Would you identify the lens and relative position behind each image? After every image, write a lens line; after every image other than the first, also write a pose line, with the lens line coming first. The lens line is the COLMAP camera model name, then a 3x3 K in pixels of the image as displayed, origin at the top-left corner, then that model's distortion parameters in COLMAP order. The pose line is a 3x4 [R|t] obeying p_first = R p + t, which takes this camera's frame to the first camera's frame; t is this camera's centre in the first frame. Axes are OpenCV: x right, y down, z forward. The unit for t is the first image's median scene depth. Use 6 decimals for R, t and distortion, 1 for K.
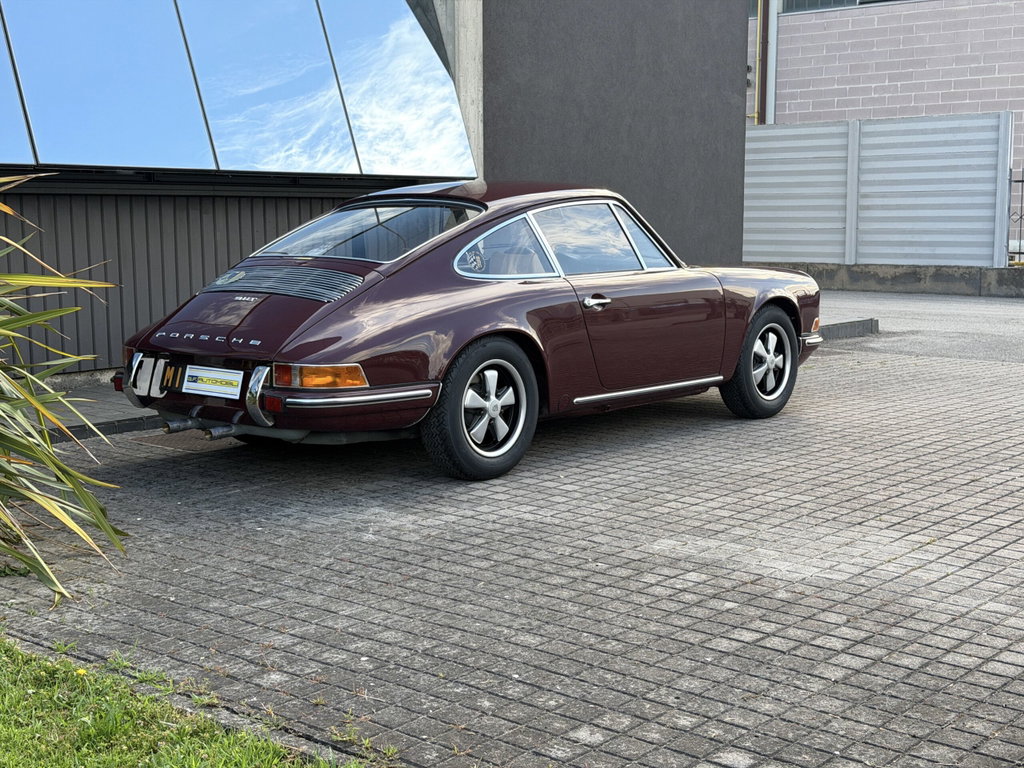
lens RADIAL K [[1425.2, 0, 522.9], [0, 1425.2, 393.0], [0, 0, 1]] dist [0.132085, 0.000000]
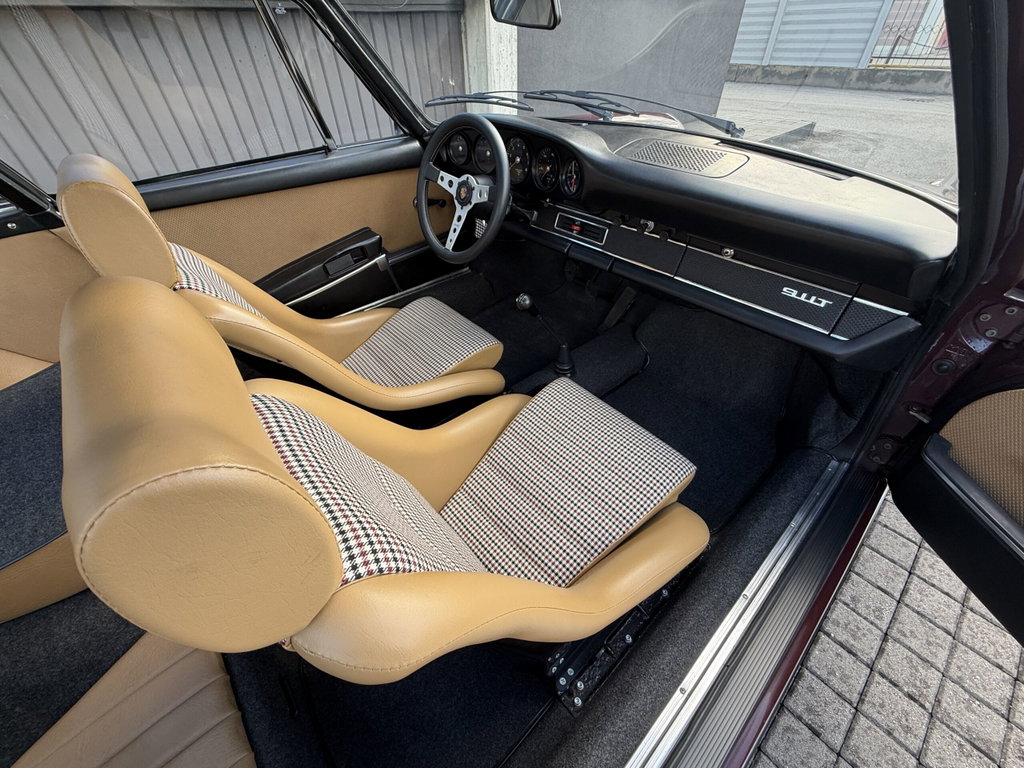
lens RADIAL K [[410.5, 0, 510.9], [0, 410.5, 383.2], [0, 0, 1]] dist [0.001682, -0.000691]
pose [[0.989054, 0.081745, -0.122844, 0.035466], [-0.001090, 0.836549, 0.547891, -0.113194], [0.147552, -0.541759, 0.827481, 0.937615]]
